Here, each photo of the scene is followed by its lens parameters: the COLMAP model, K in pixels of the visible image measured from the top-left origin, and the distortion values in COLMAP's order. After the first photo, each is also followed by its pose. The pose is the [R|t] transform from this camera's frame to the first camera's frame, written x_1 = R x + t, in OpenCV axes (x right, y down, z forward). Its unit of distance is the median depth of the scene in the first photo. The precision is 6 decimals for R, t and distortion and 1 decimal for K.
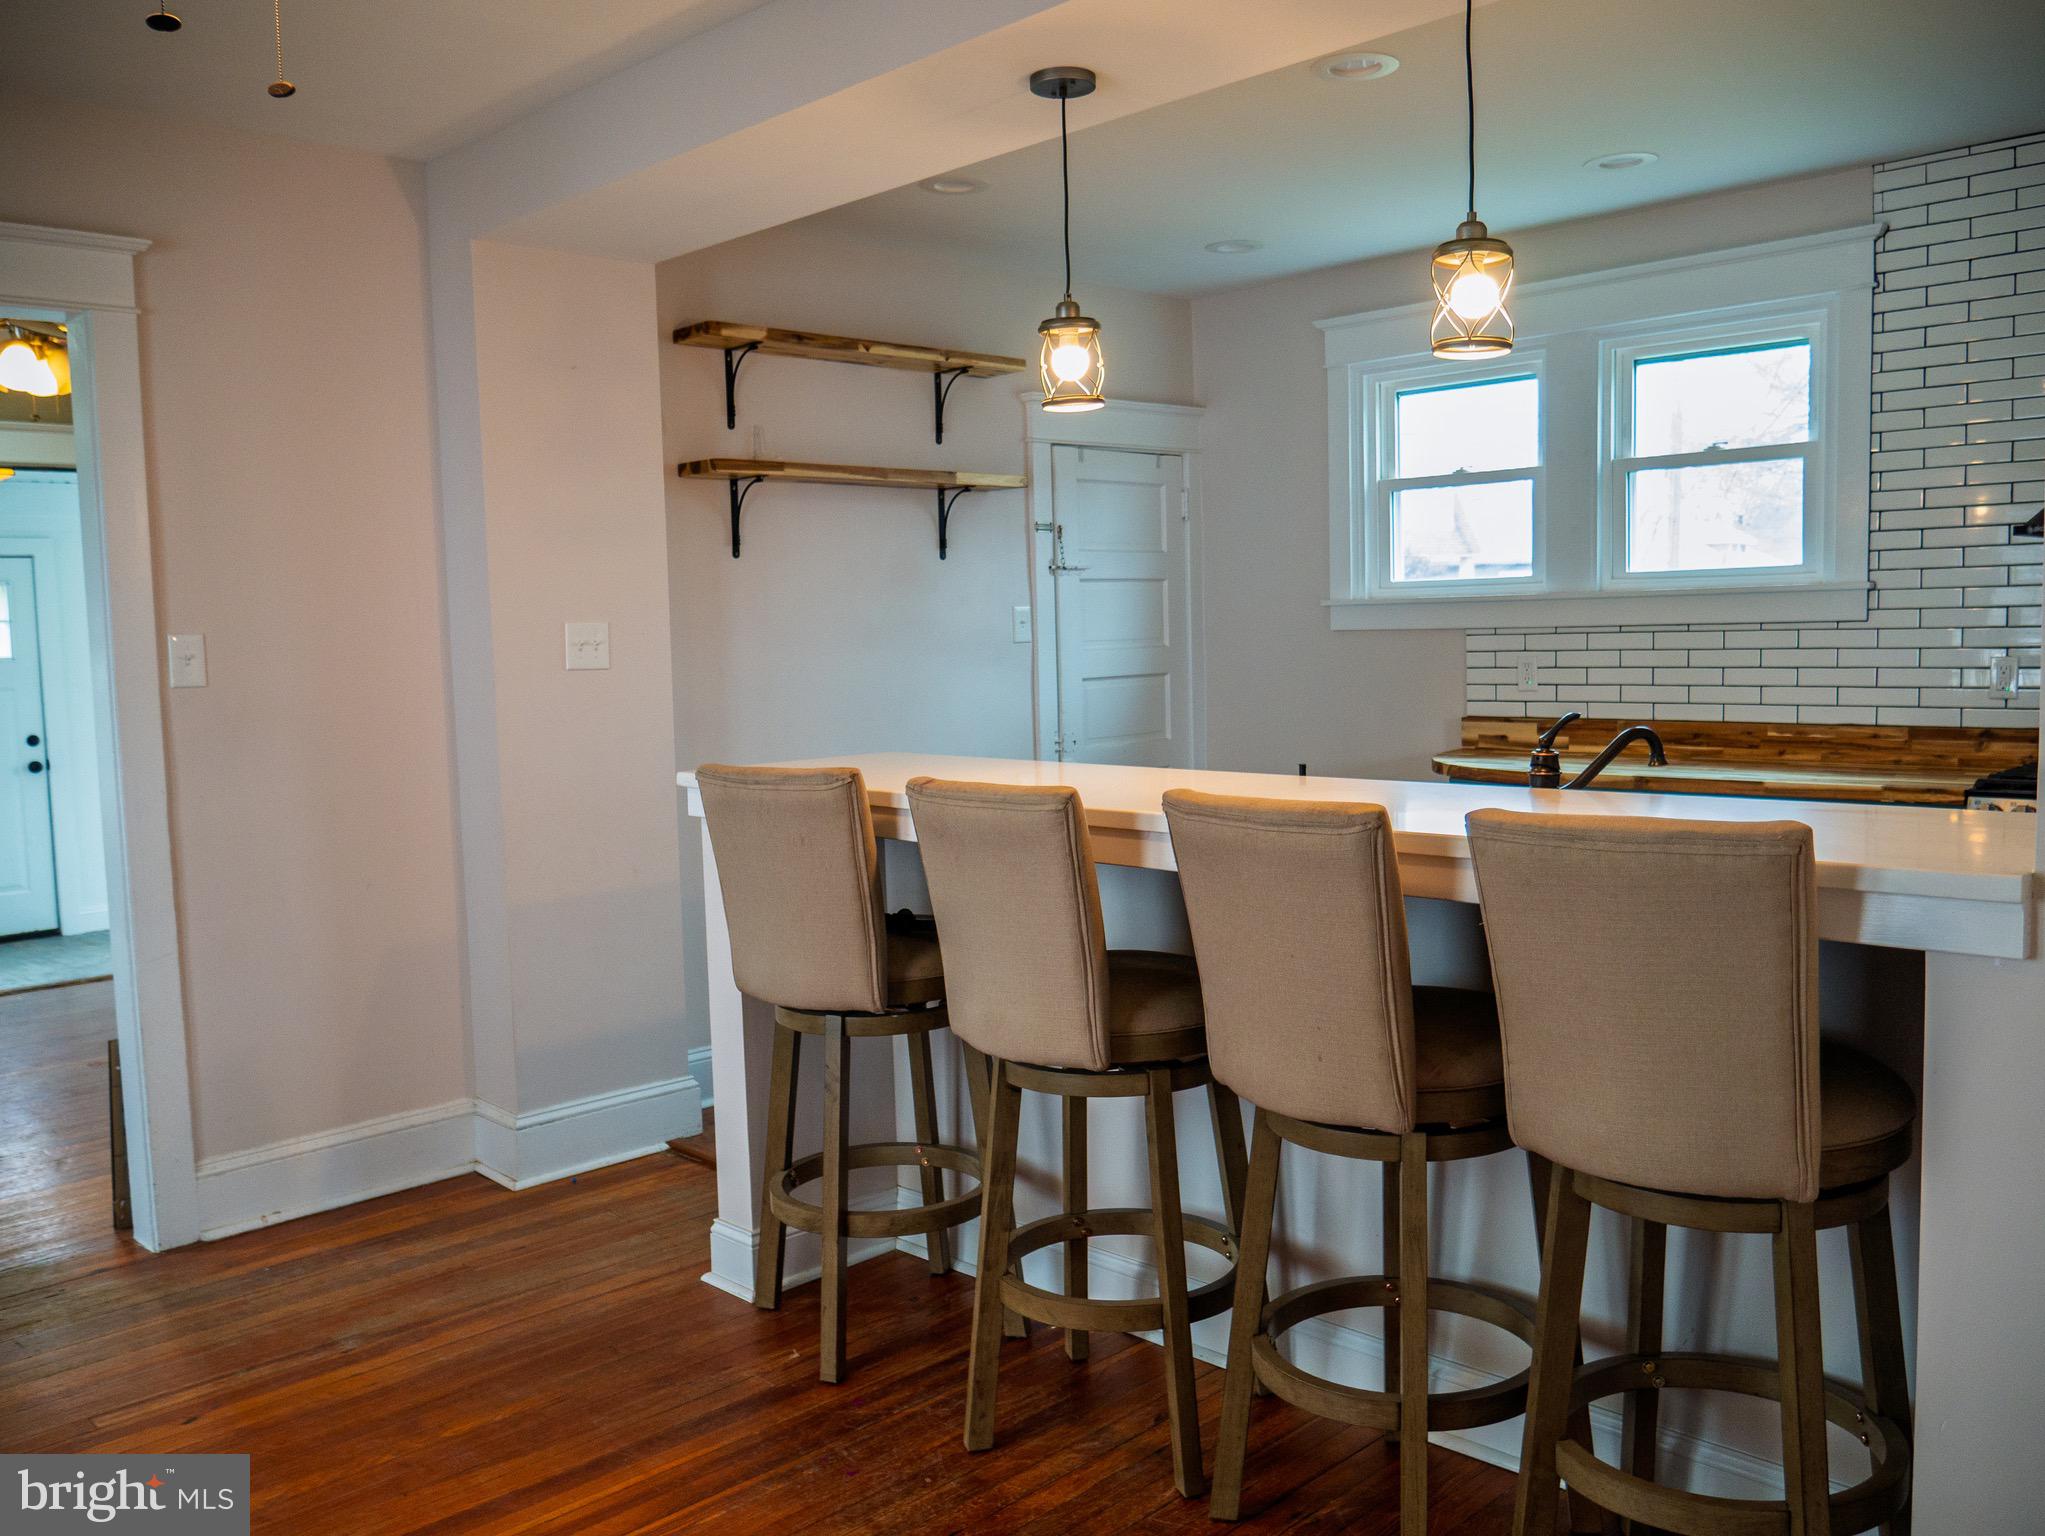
lens RADIAL K [[1703.7, 0, 1039.2], [0, 1703.7, 769.7], [0, 0, 1]] dist [-0.025611, 0.010994]
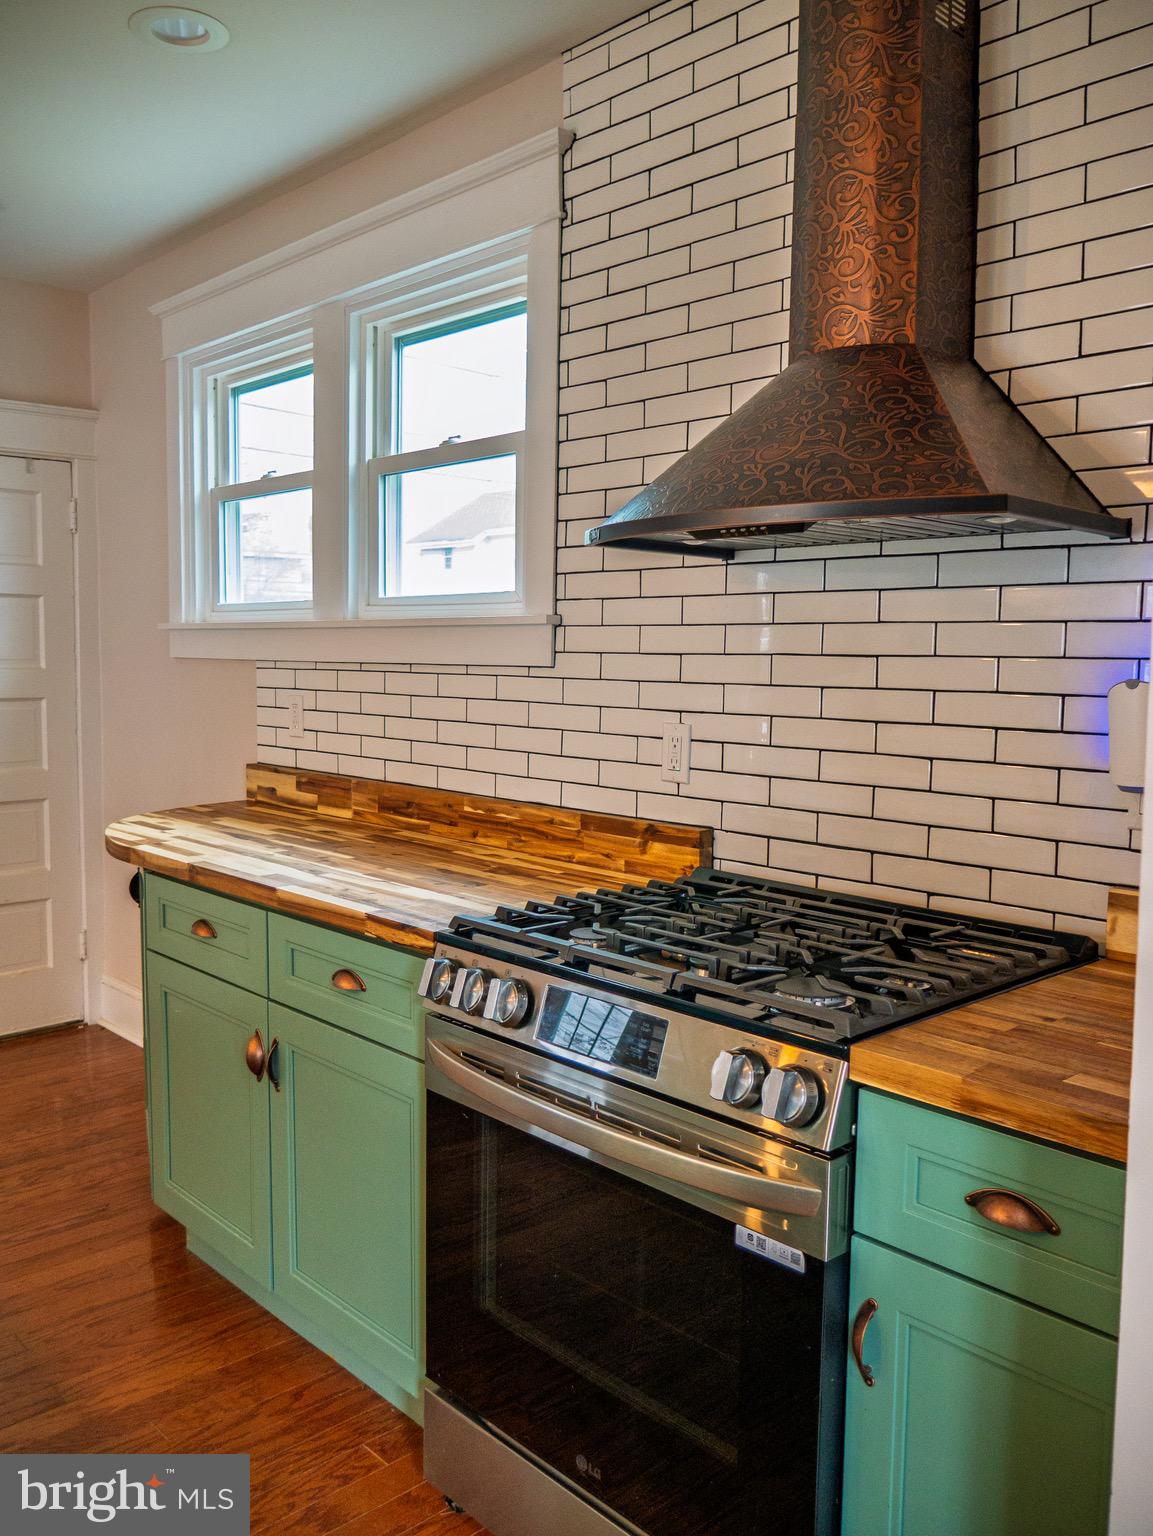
lens RADIAL K [[1279.7, 0, 570.7], [0, 1279.7, 765.1], [0, 0, 1]] dist [-0.025611, 0.010994]
pose [[0.997813, 0.040917, -0.051906, 0.503173], [-0.040624, 0.999152, 0.006706, -0.046411], [0.052136, -0.004583, 0.998629, 0.413295]]
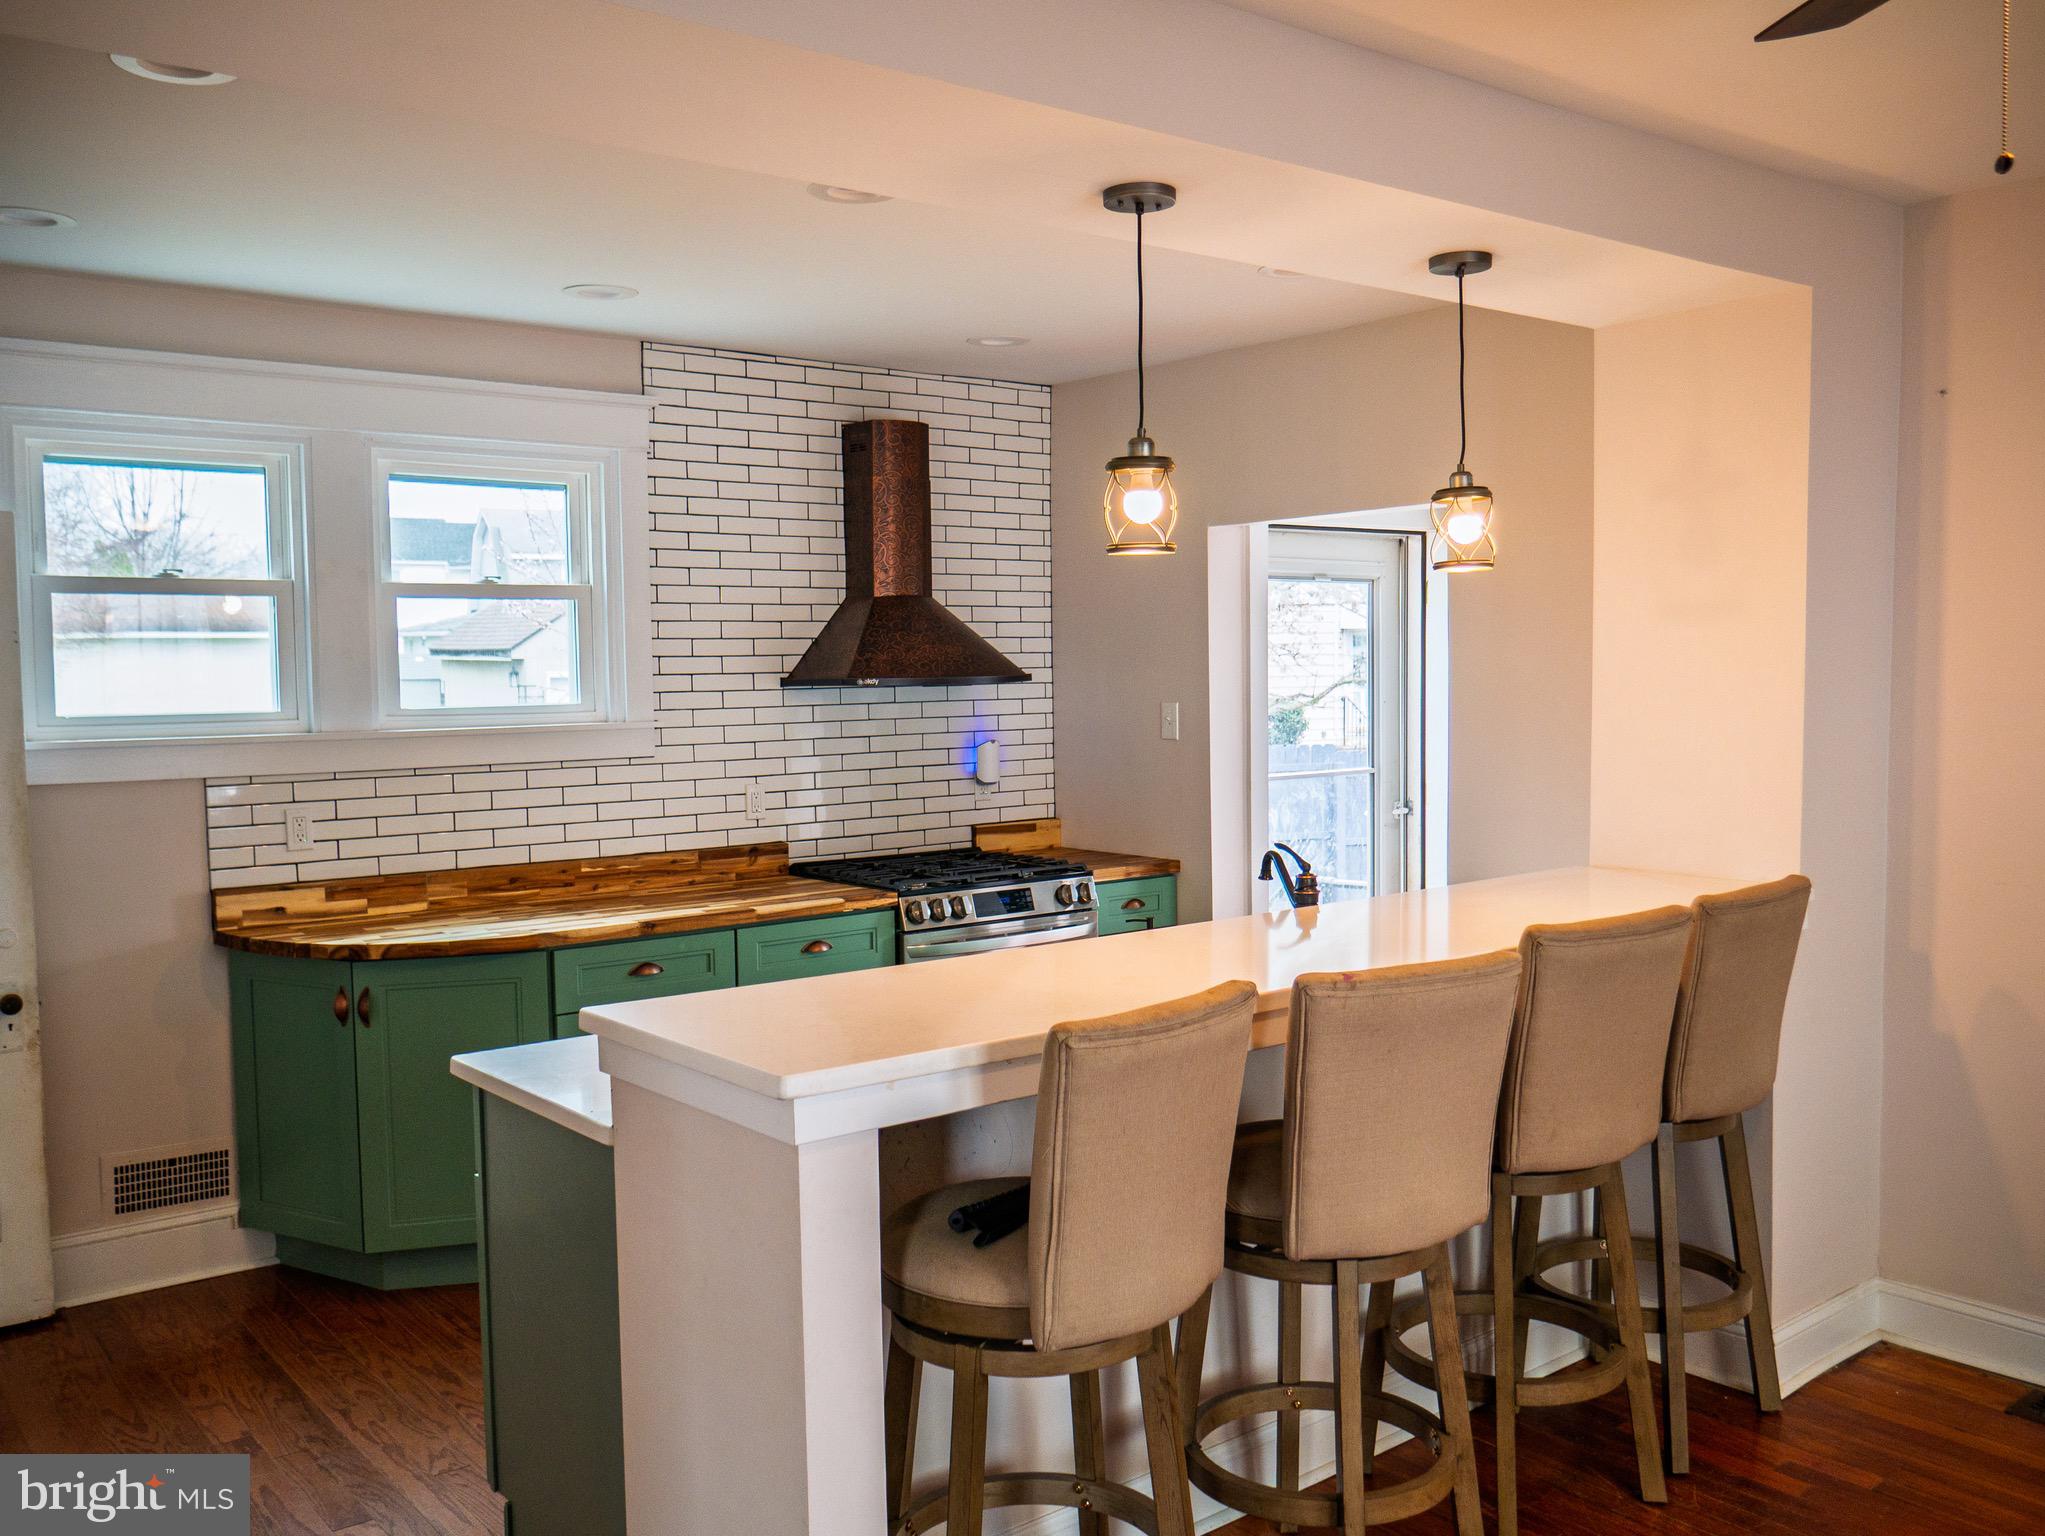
lens RADIAL K [[1746.2, 0, 1029.1], [0, 1746.2, 769.1], [0, 0, 1]] dist [-0.028040, 0.021311]
pose [[0.127526, -0.032657, 0.991297, -0.560000], [0.096884, 0.995088, 0.020318, -0.075612], [-0.987092, 0.093450, 0.130064, 0.589982]]
